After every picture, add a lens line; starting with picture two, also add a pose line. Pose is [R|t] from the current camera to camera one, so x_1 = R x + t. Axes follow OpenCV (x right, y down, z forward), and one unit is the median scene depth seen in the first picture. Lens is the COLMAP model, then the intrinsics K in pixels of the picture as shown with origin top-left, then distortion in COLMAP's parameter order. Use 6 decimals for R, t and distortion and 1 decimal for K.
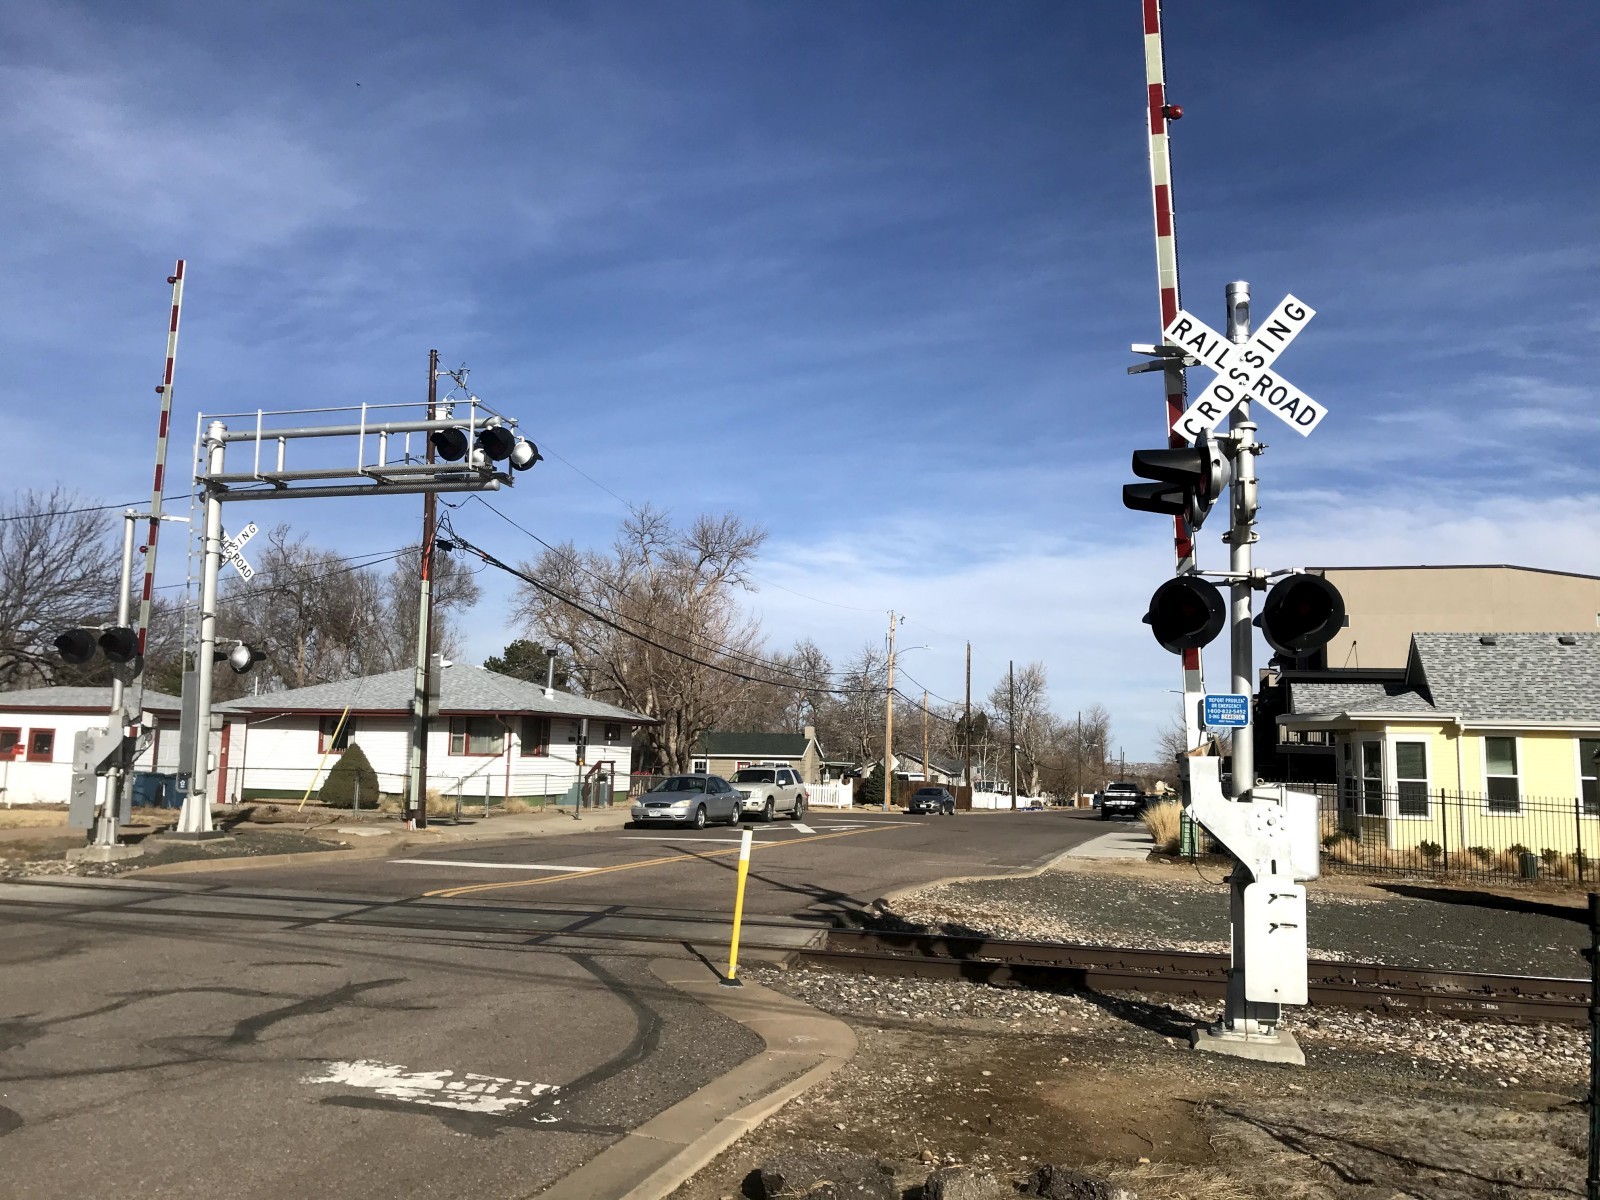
lens RADIAL K [[1309.9, 0, 789.7], [0, 1309.9, 590.2], [0, 0, 1]] dist [0.054222, -0.062009]
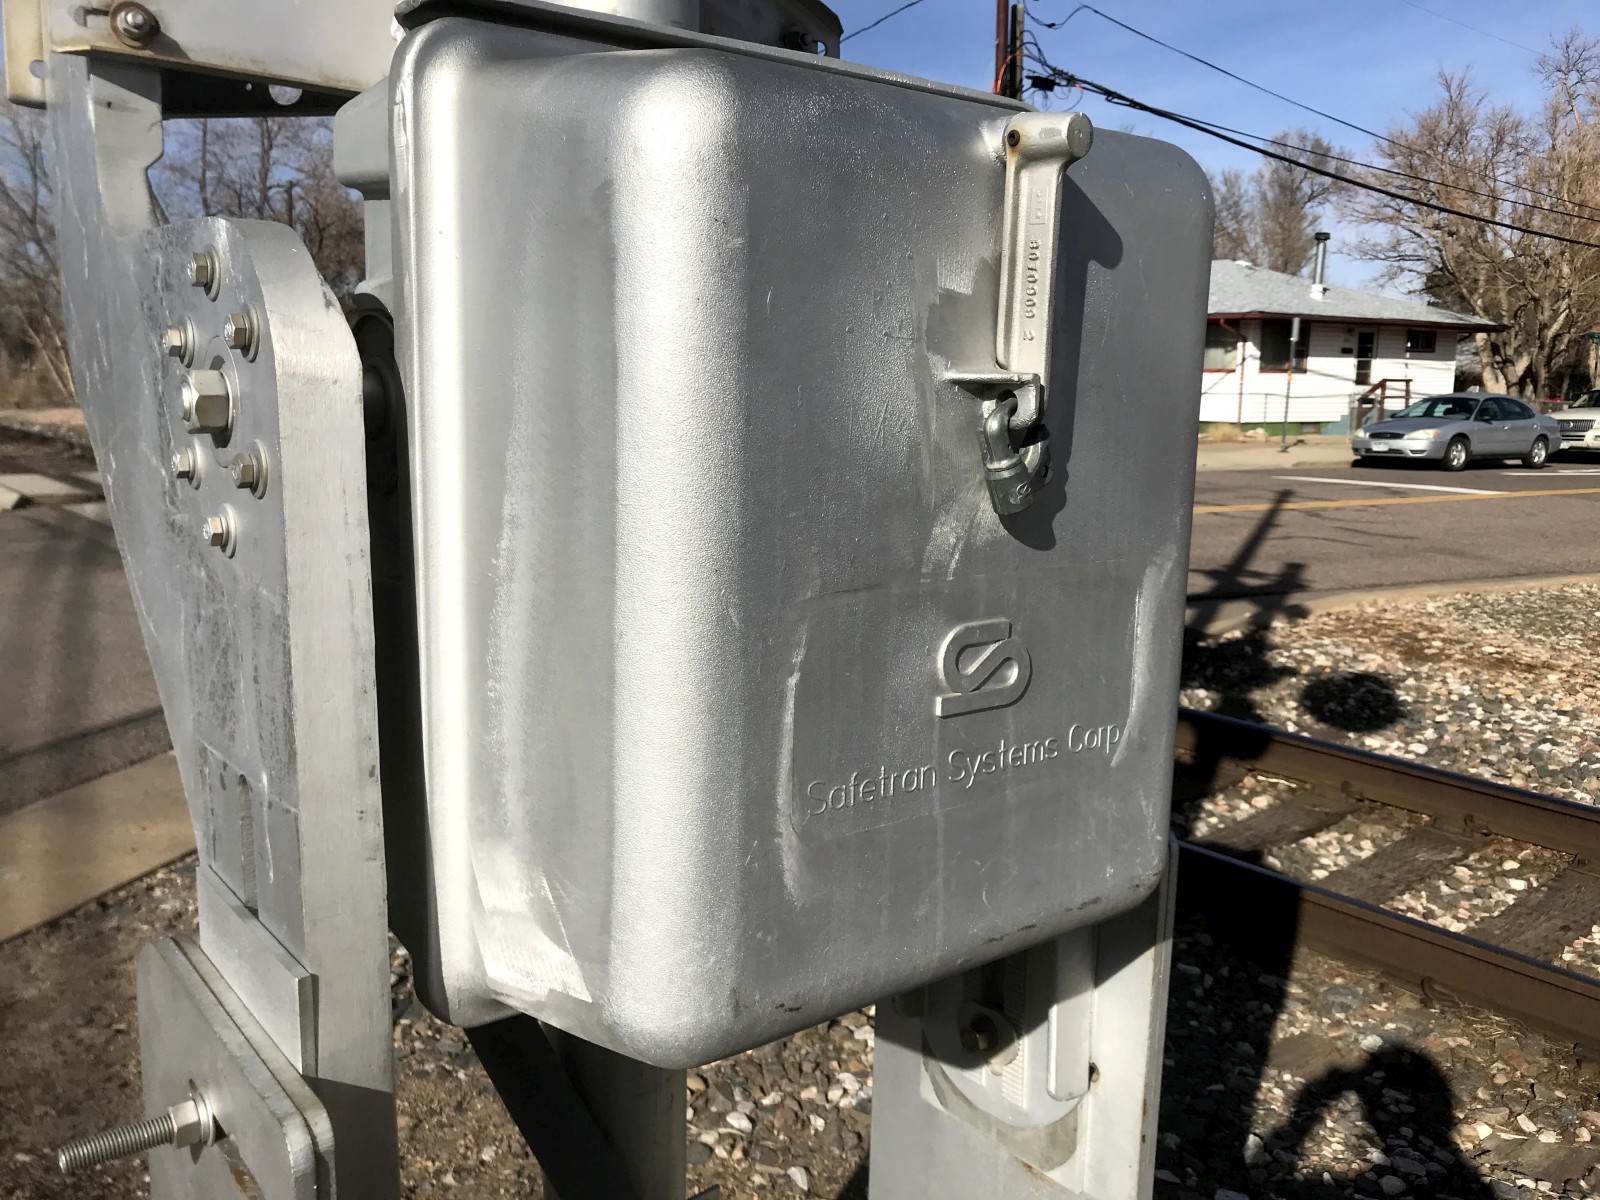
lens RADIAL K [[1309.9, 0, 821.9], [0, 1309.9, 566.1], [0, 0, 1]] dist [0.054222, -0.062009]
pose [[0.766119, 0.083778, -0.637215, 0.144324], [0.081833, 0.970682, 0.226007, 0.052797], [0.637468, -0.225294, 0.736802, 0.302751]]
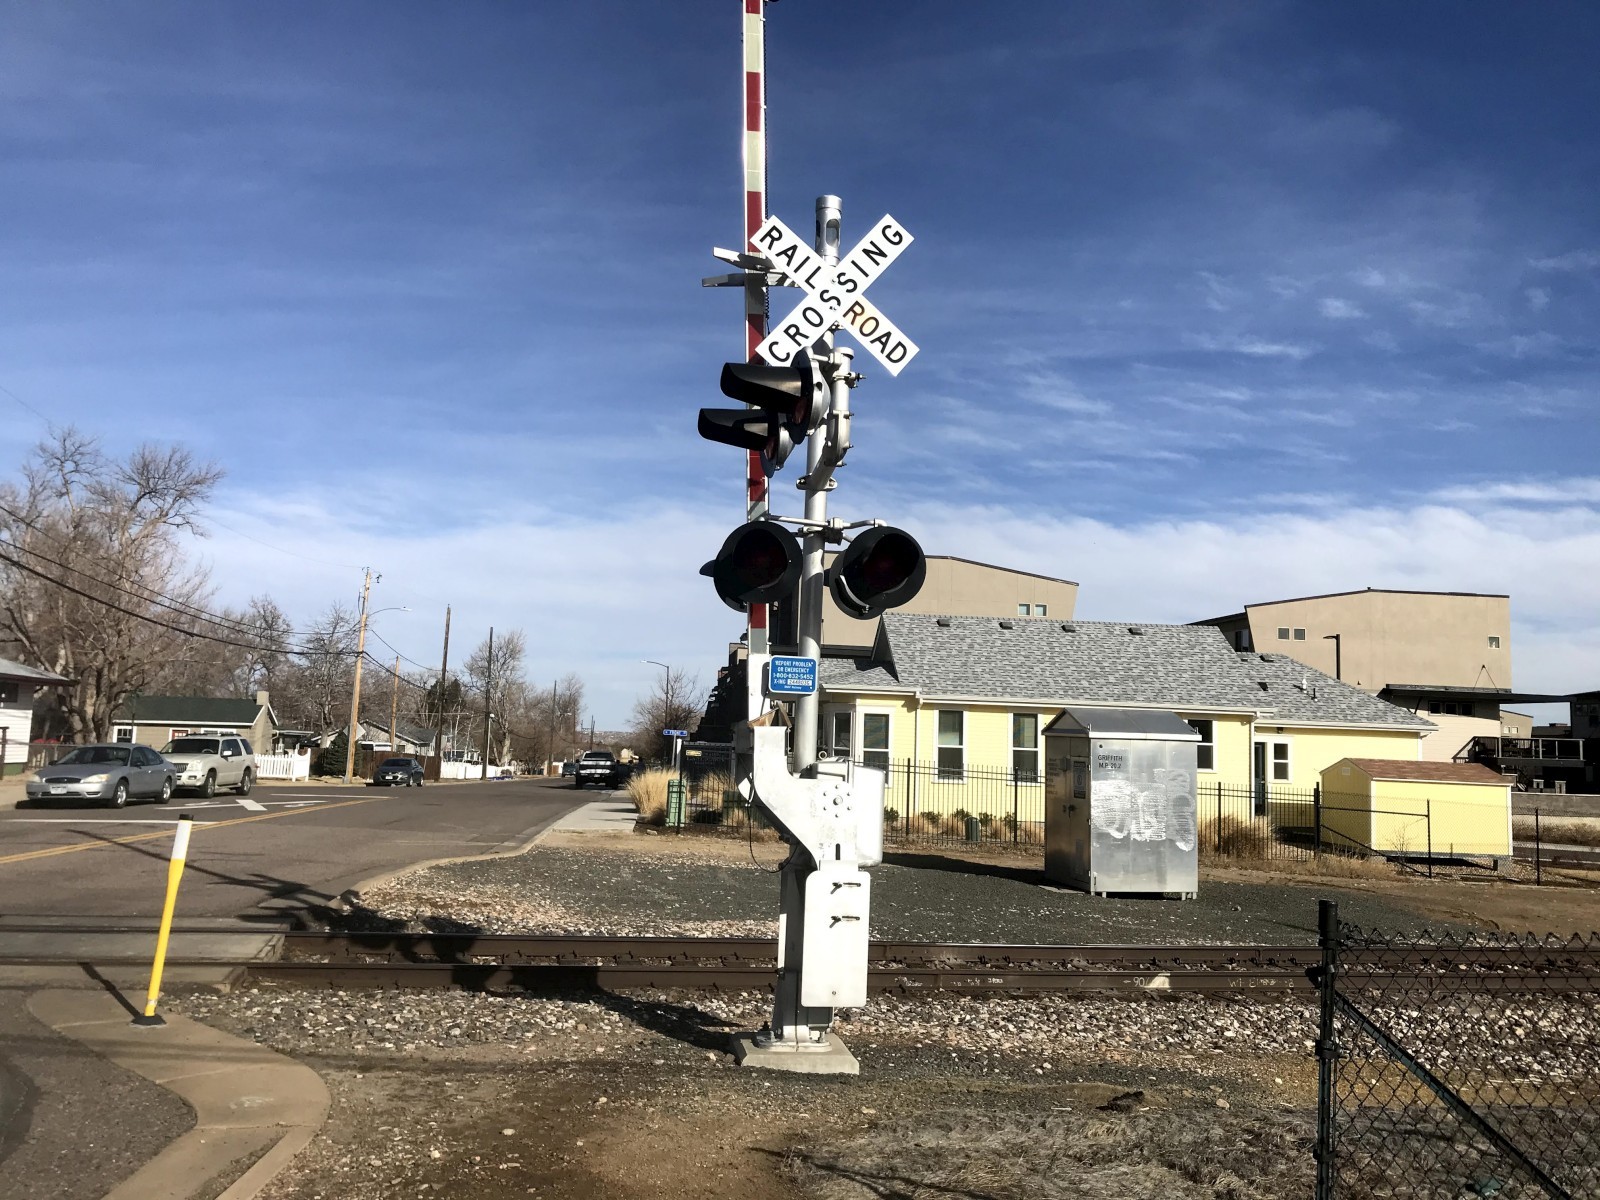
lens RADIAL K [[1309.9, 0, 791.9], [0, 1309.9, 577.6], [0, 0, 1]] dist [0.054222, -0.062009]
pose [[0.922240, 0.053863, 0.382848, -0.003106], [-0.059122, 0.998249, 0.001977, 0.007046], [-0.382071, -0.024458, 0.923809, 0.055838]]
